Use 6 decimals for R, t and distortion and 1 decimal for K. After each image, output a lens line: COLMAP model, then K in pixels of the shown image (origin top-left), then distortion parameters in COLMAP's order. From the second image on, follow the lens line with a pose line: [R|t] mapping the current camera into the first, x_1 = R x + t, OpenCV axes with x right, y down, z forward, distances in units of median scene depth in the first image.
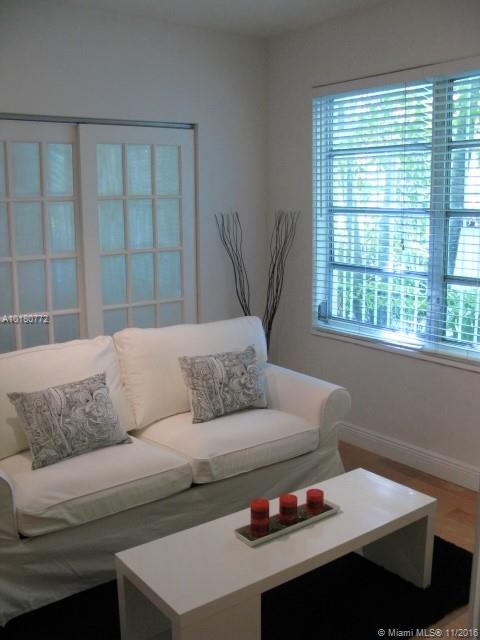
lens RADIAL K [[634.2, 0, 239.0], [0, 634.2, 312.5], [0, 0, 1]] dist [-0.117691, 0.002022]
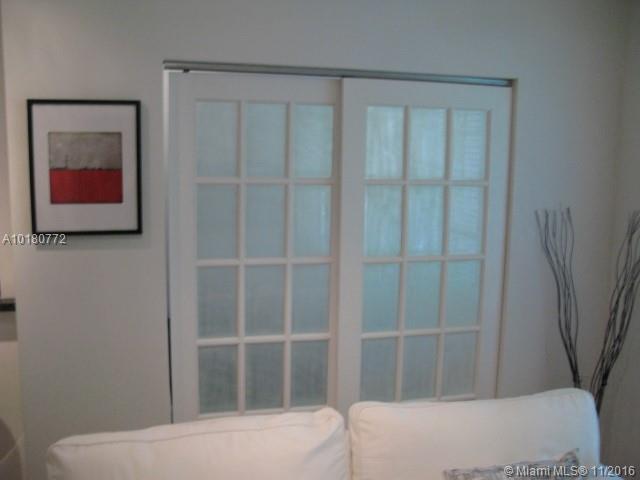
lens RADIAL K [[646.8, 0, 320.0], [0, 646.8, 240.0], [0, 0, 1]] dist [-0.215581, 0.250198]
pose [[0.929160, 0.075233, -0.361941, -0.004882], [-0.090678, 0.995545, -0.025850, -0.092110], [0.358384, 0.056839, 0.931842, 0.304755]]
